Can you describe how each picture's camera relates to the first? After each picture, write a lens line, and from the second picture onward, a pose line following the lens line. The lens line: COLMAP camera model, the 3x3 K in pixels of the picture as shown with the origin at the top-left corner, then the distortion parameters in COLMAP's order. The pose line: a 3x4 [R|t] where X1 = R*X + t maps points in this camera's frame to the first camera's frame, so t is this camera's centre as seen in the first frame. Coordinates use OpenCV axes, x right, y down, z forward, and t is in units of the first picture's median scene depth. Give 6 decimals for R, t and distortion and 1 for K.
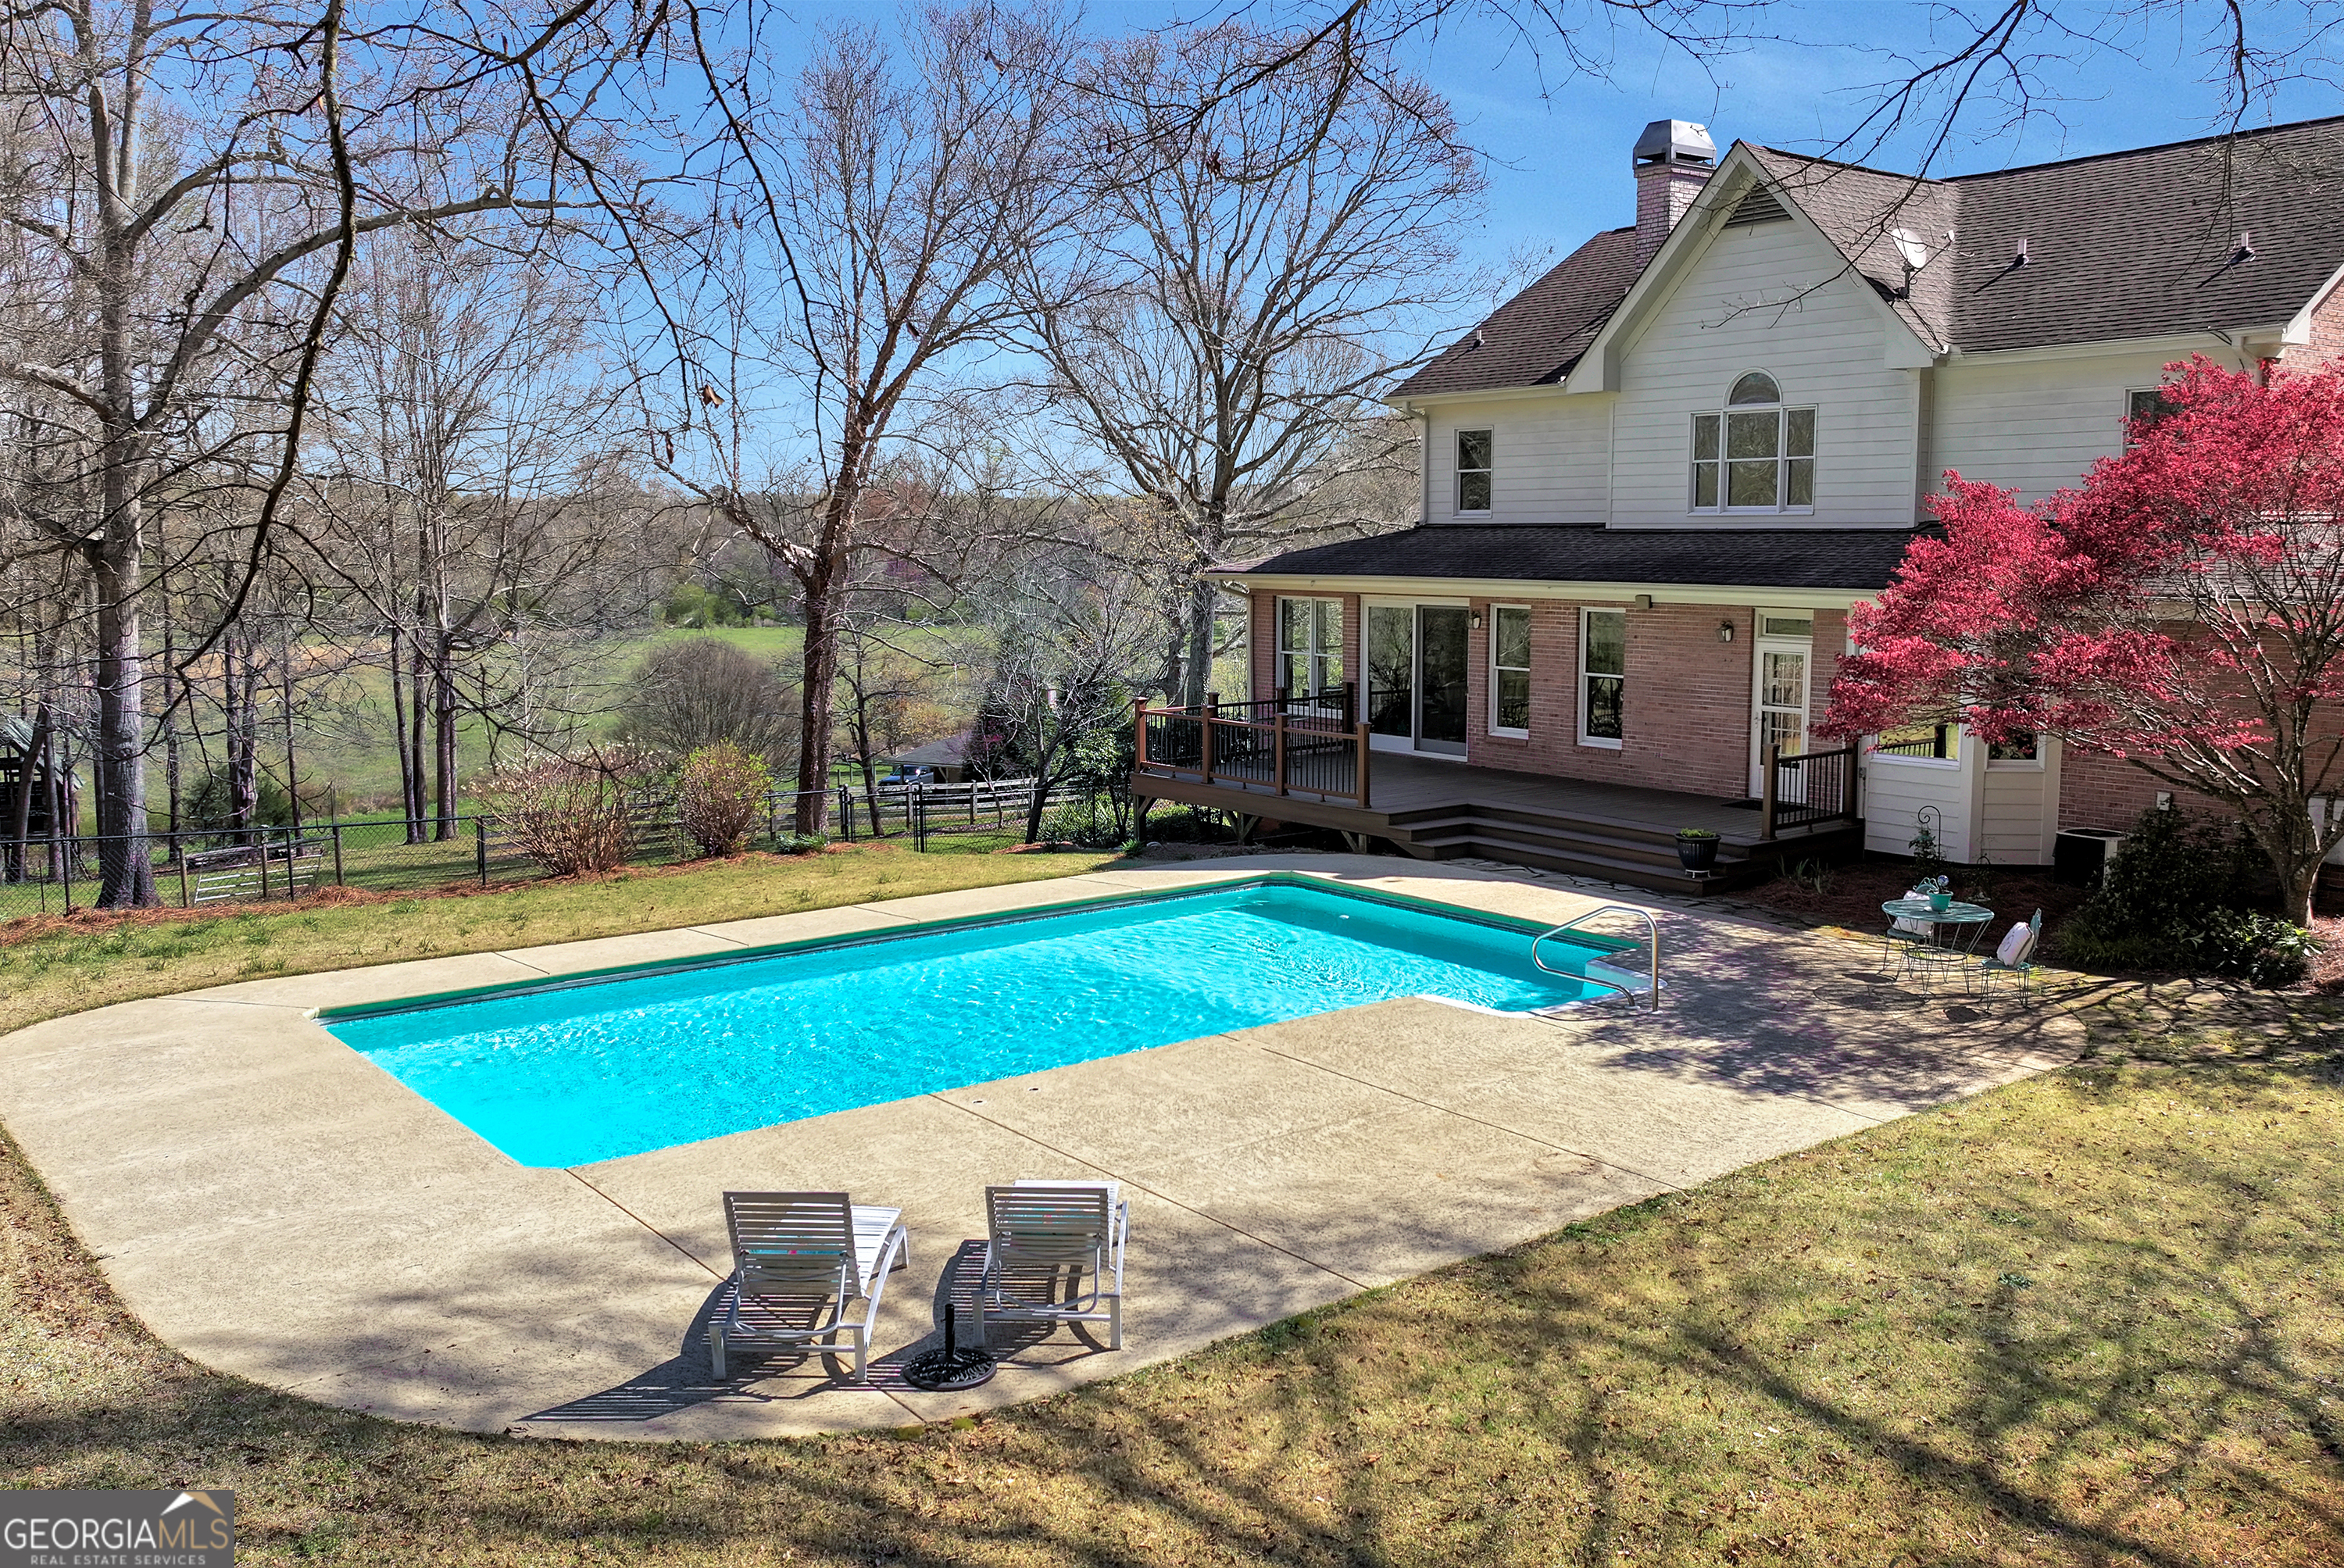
lens RADIAL K [[1906.7, 0, 1150.0], [0, 1906.7, 751.1], [0, 0, 1]] dist [0.001813, 0.000284]
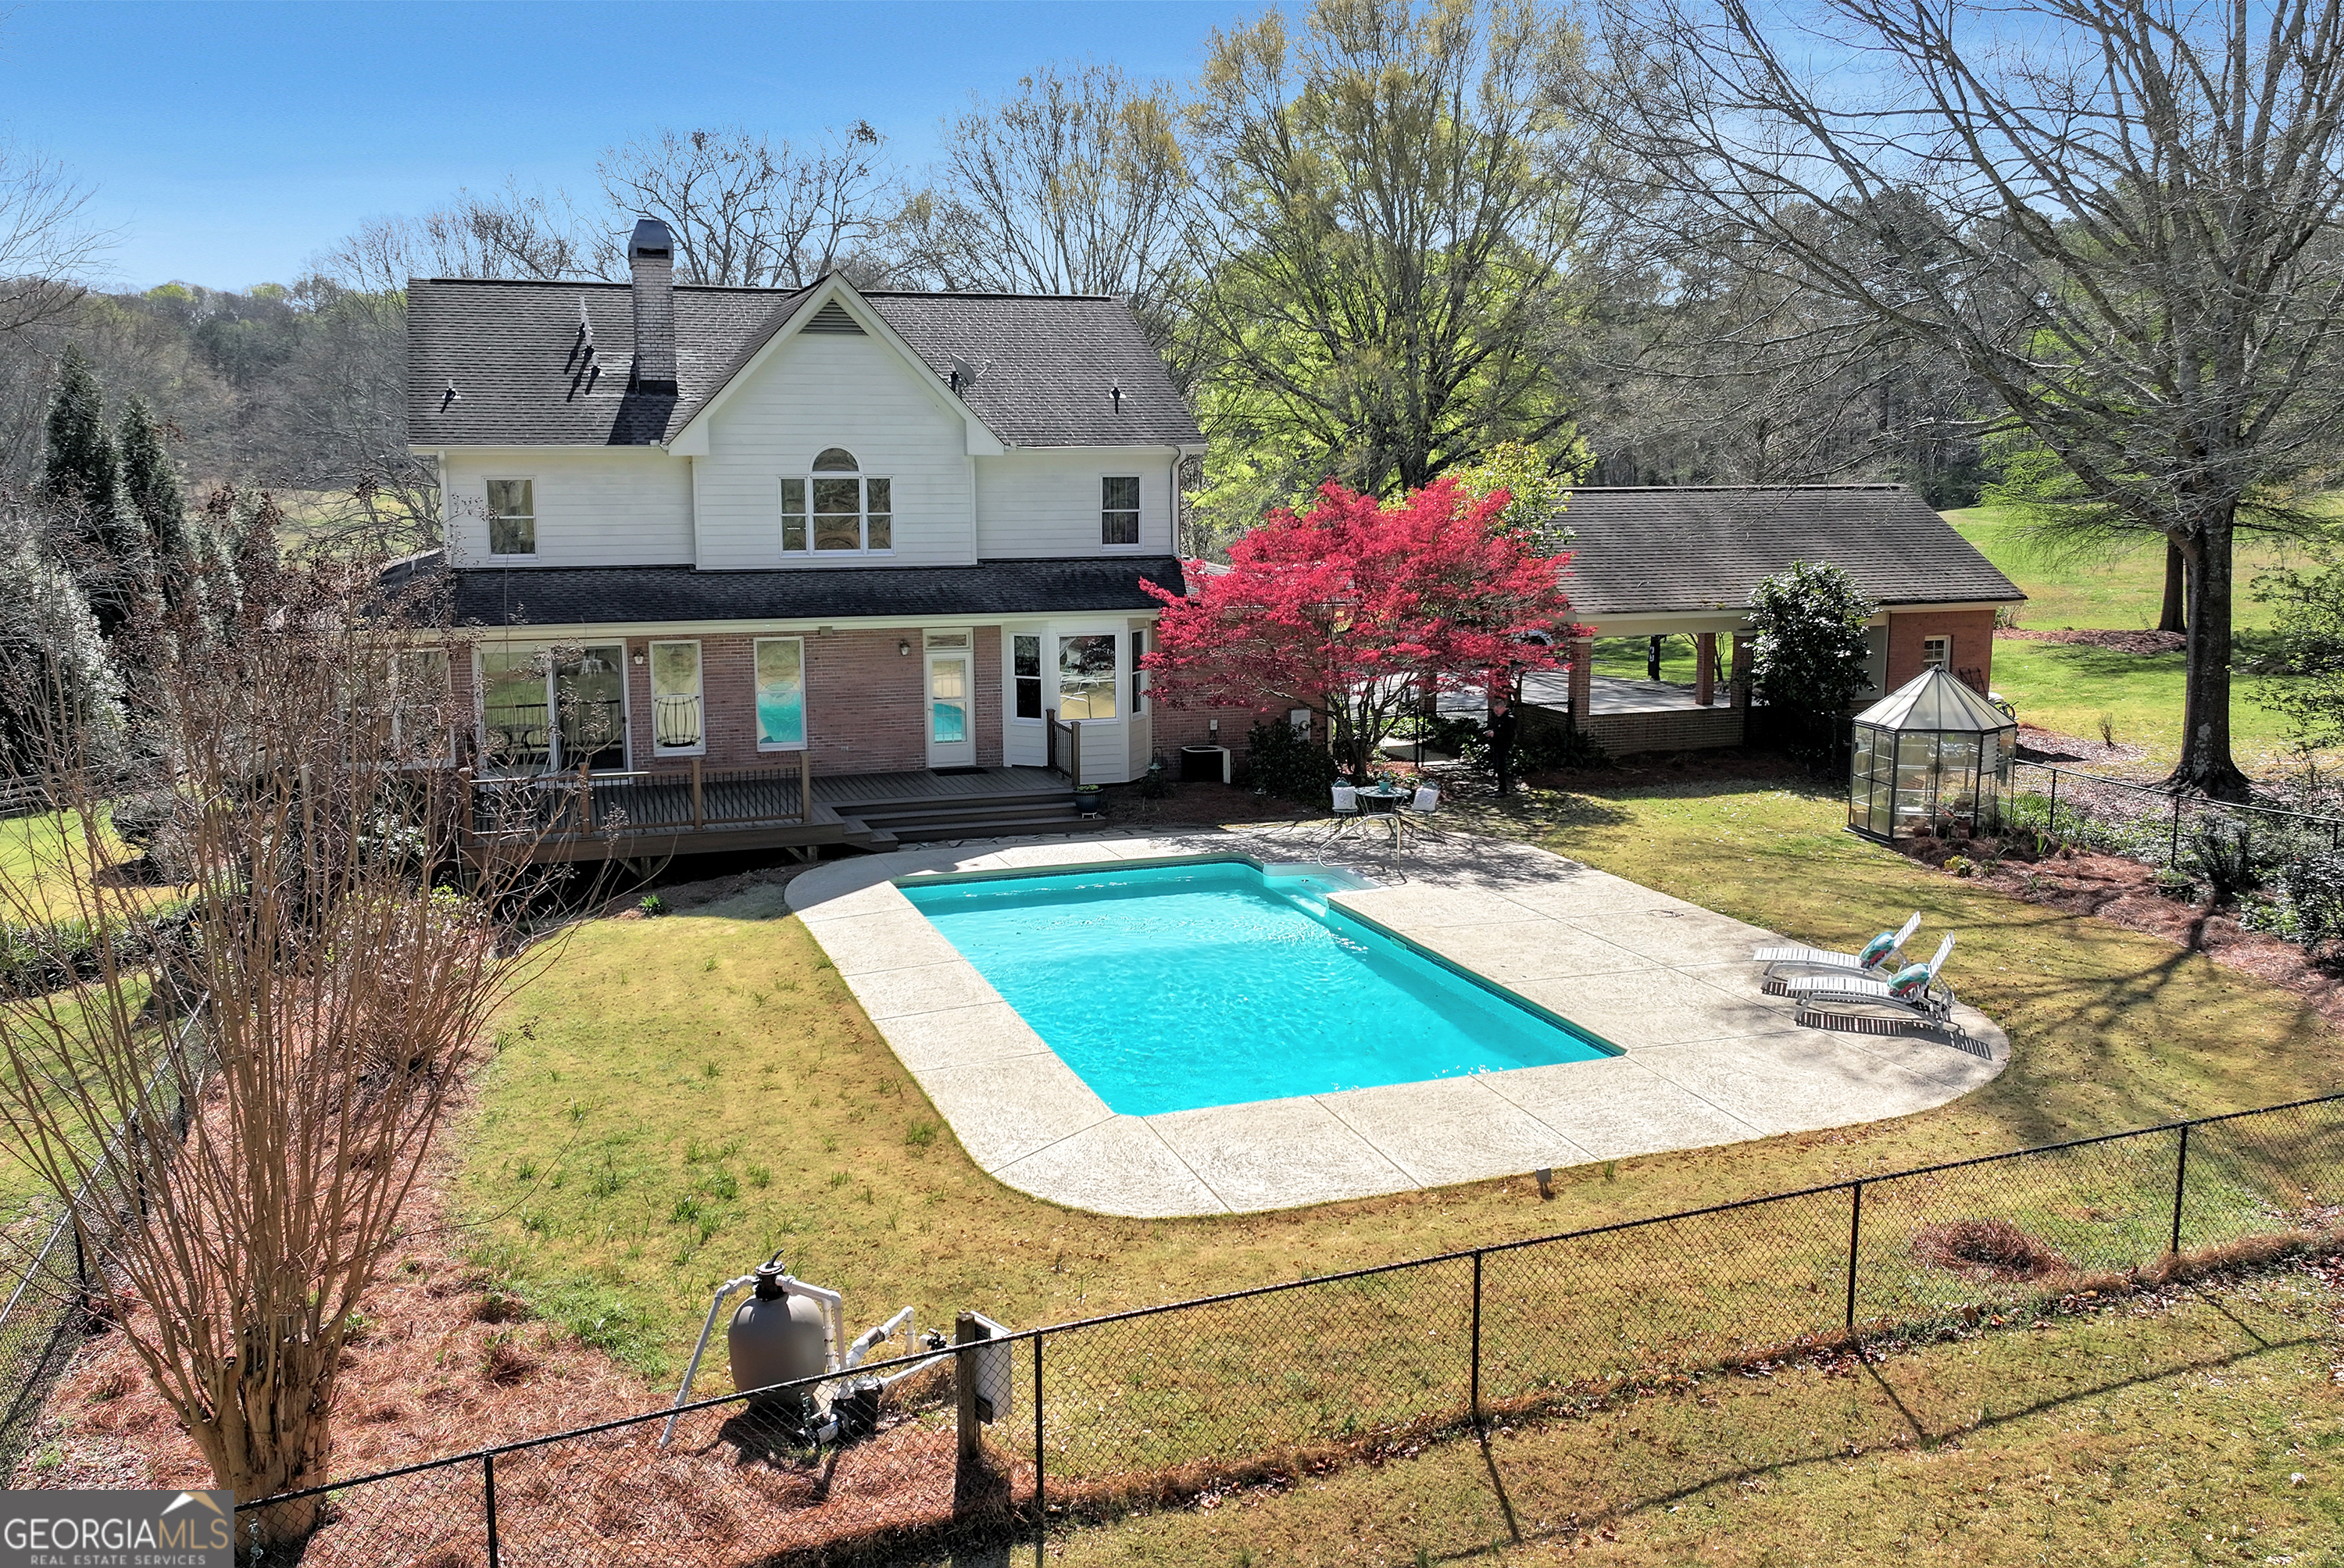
lens RADIAL K [[1906.7, 0, 1150.0], [0, 1906.7, 751.1], [0, 0, 1]] dist [0.001813, 0.000284]
pose [[0.337095, -0.140697, 0.930898, -0.891777], [0.111185, 0.987800, 0.109036, -0.117731], [-0.934882, 0.066746, 0.348626, 0.378305]]
